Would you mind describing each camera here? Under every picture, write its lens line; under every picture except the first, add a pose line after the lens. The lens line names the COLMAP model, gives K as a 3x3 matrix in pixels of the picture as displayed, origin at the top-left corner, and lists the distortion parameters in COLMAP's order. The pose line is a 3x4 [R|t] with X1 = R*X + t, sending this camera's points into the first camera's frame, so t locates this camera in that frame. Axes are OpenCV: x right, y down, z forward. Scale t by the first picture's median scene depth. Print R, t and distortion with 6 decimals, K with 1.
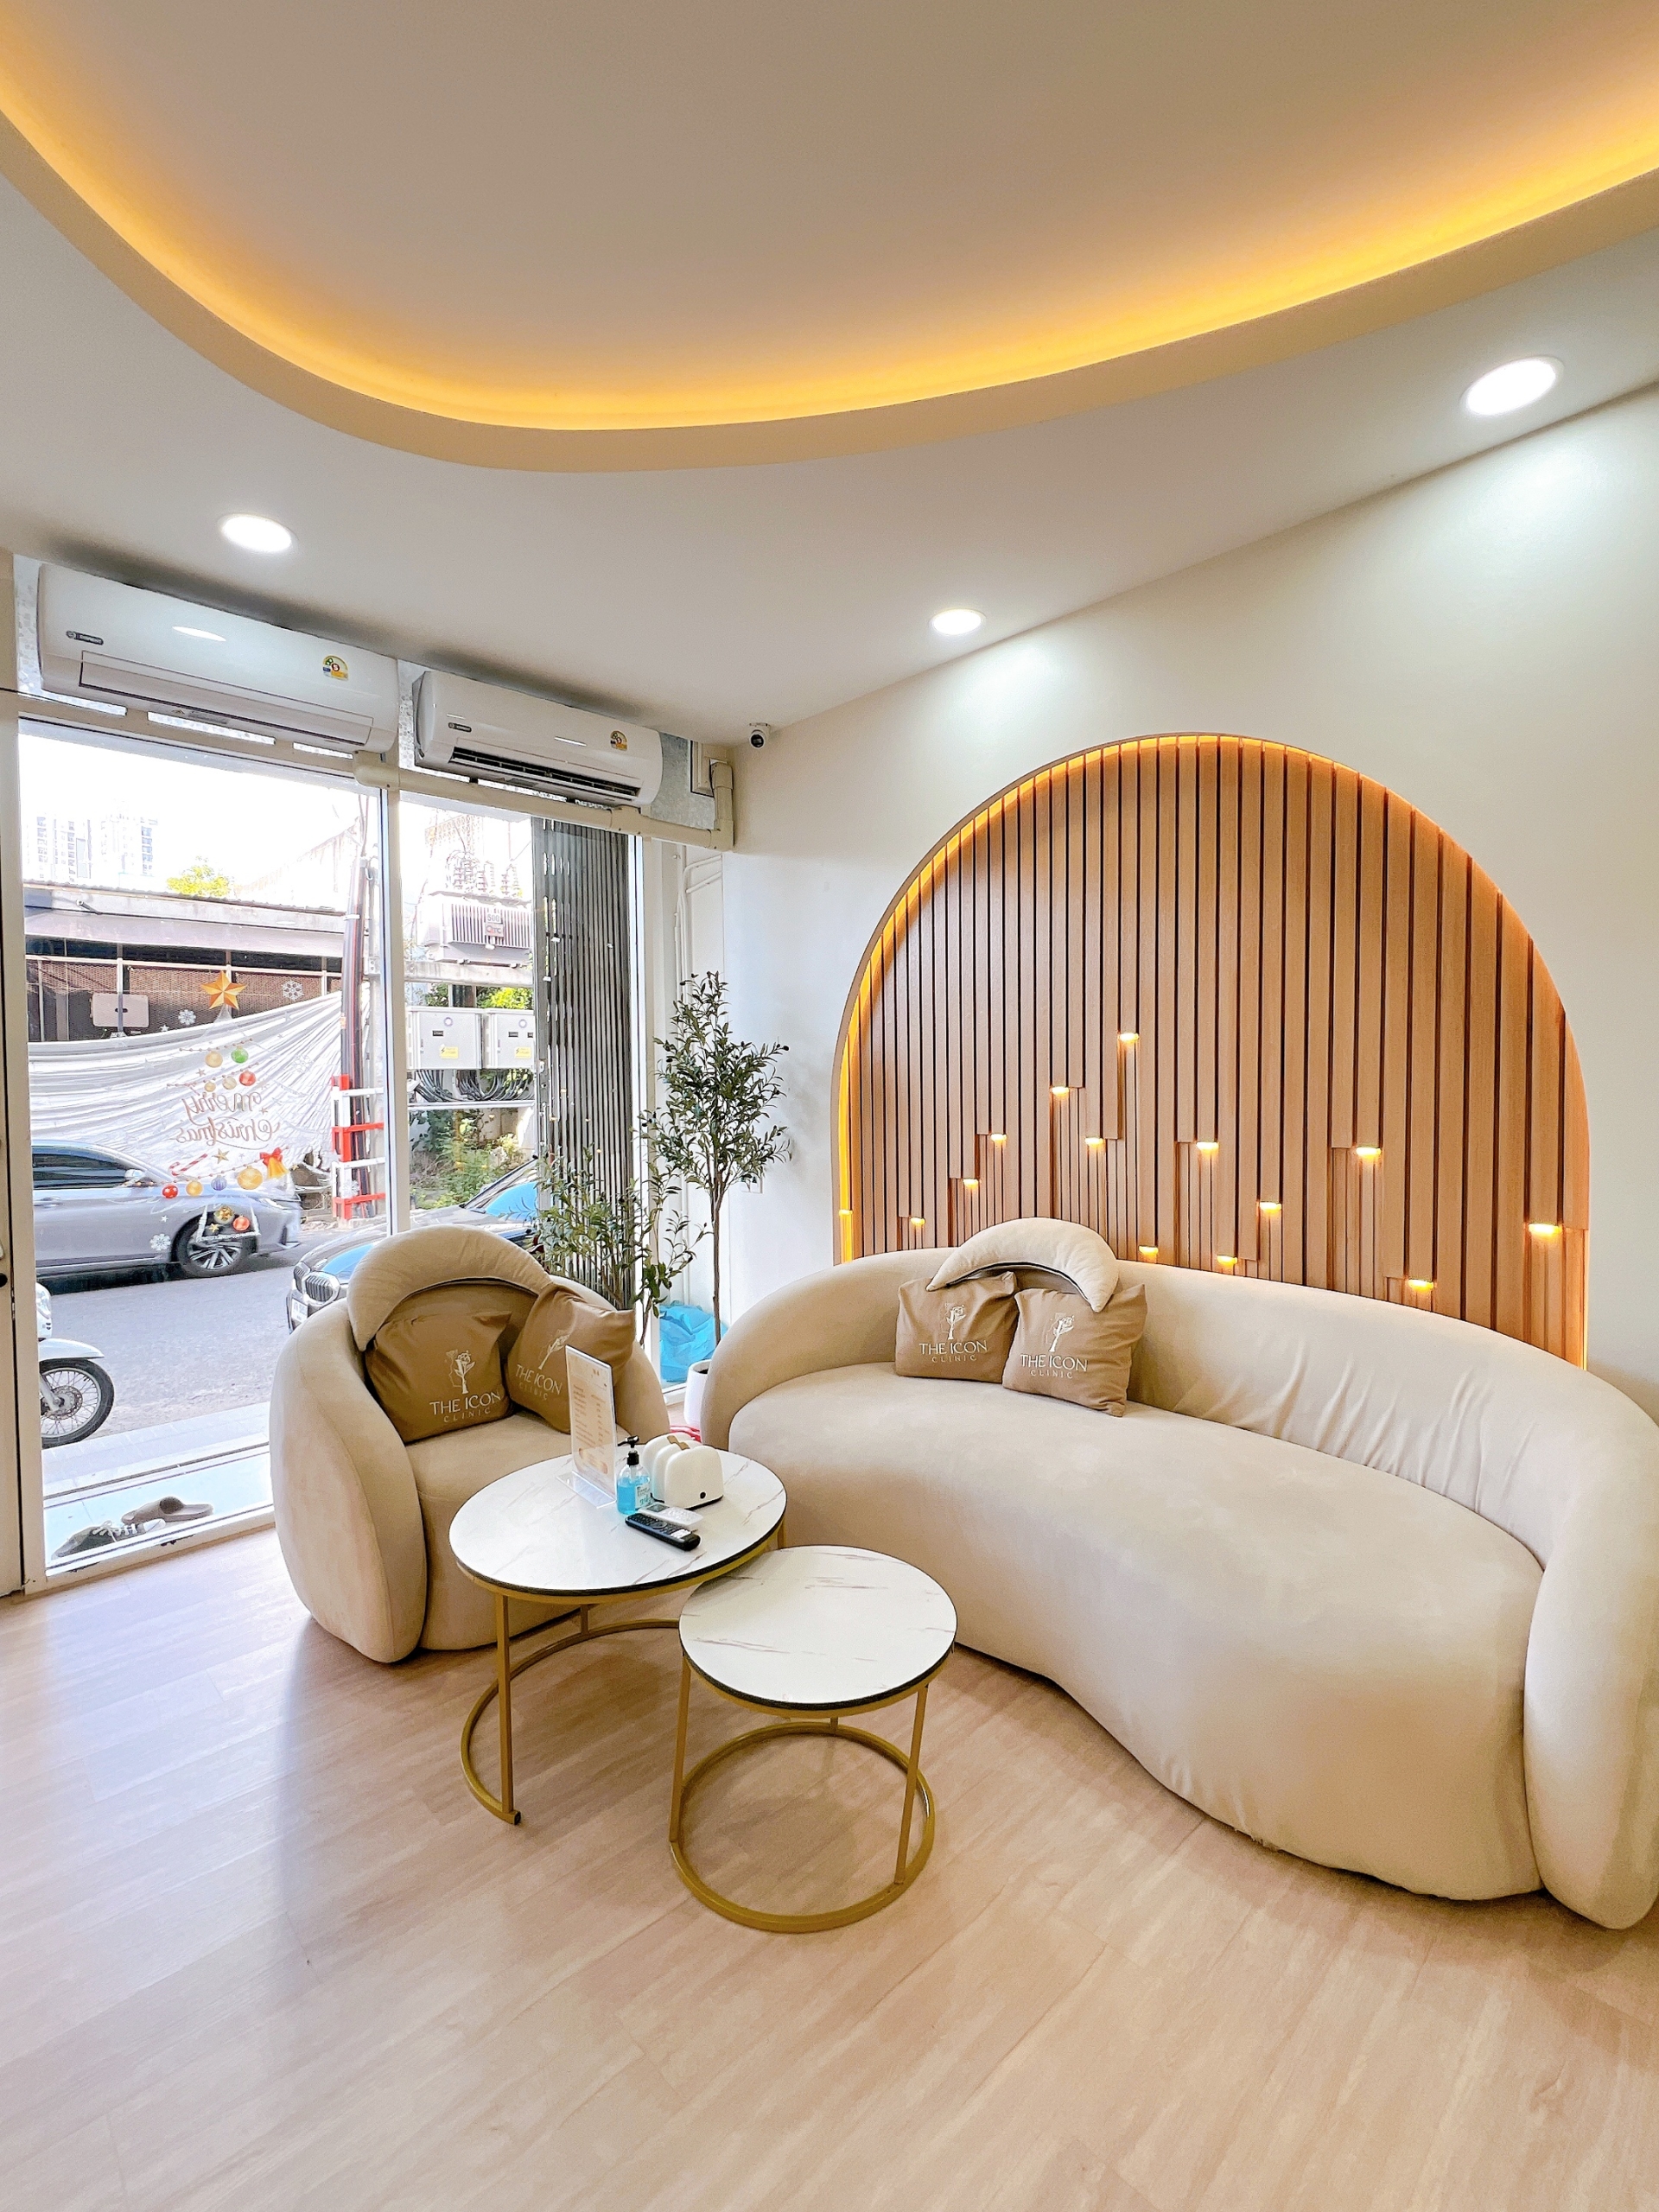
lens RADIAL K [[967.6, 0, 832.0], [0, 967.6, 1098.0], [0, 0, 1]] dist [-0.003326, 0.001100]
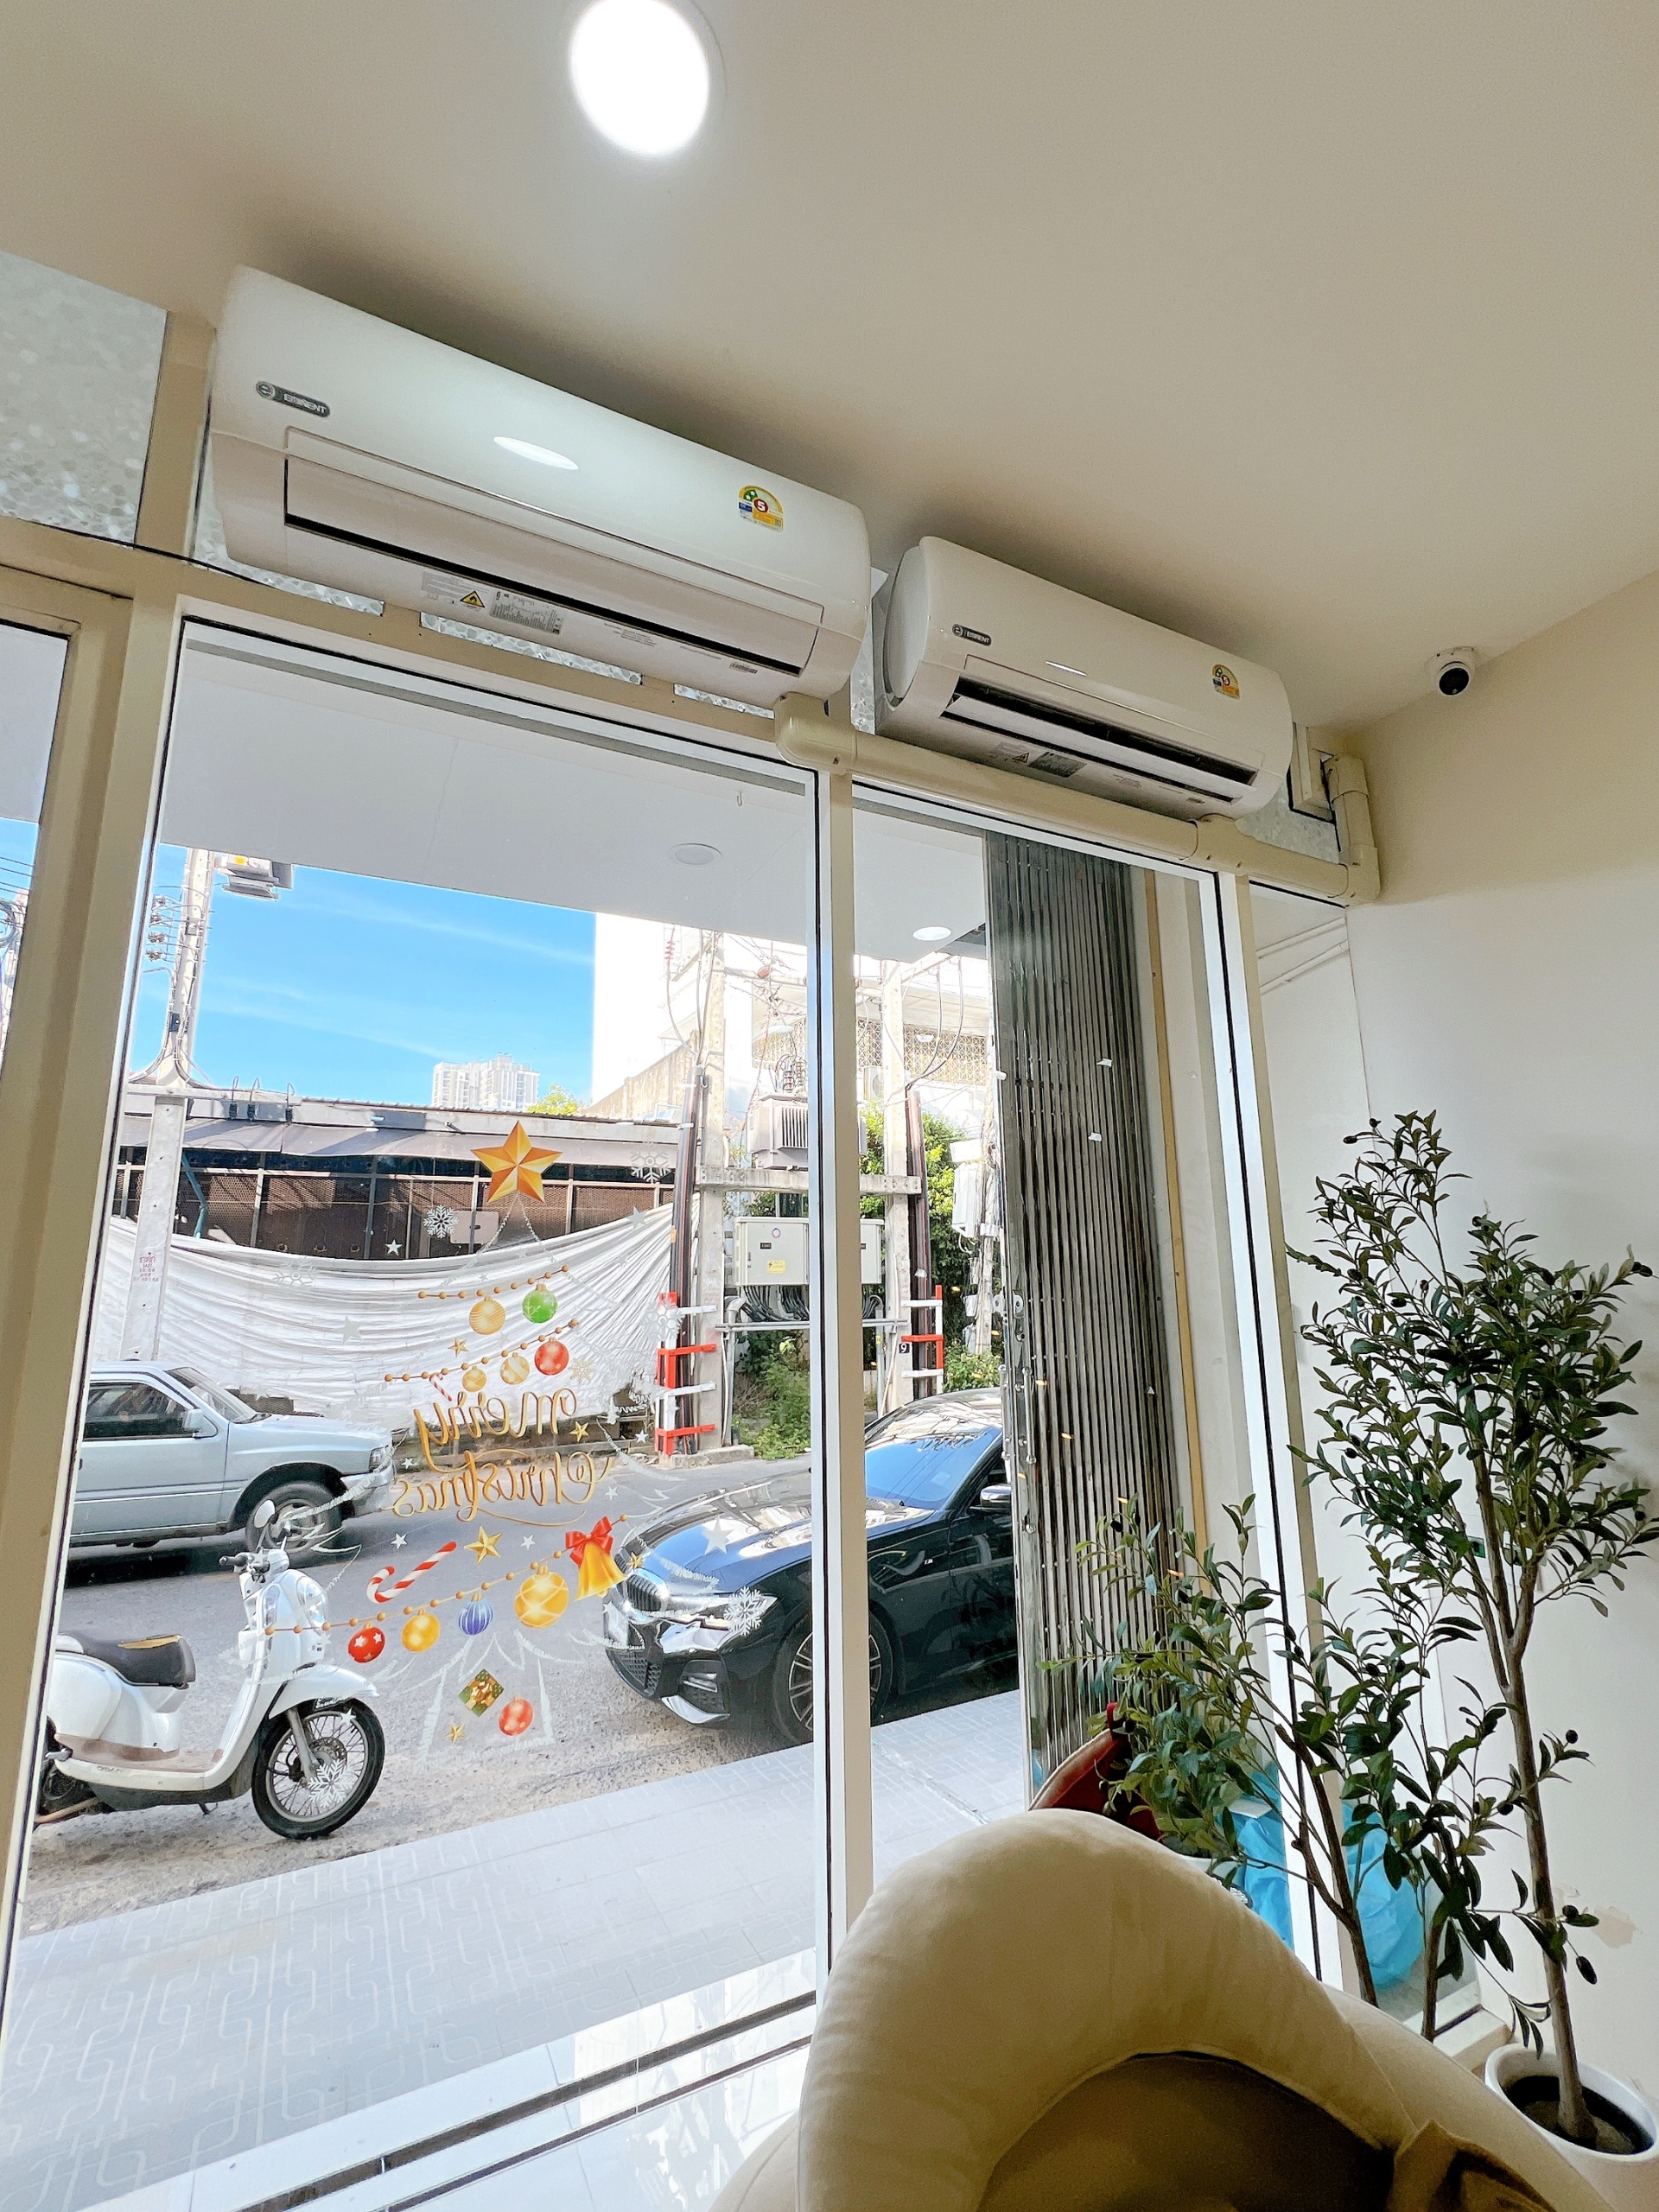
lens RADIAL K [[967.6, 0, 832.0], [0, 967.6, 1098.0], [0, 0, 1]] dist [-0.003326, 0.001100]
pose [[0.956047, -0.057165, -0.287588, -0.077174], [-0.005379, 0.977227, -0.212129, -0.009744], [0.293165, 0.204352, 0.933967, 0.133081]]
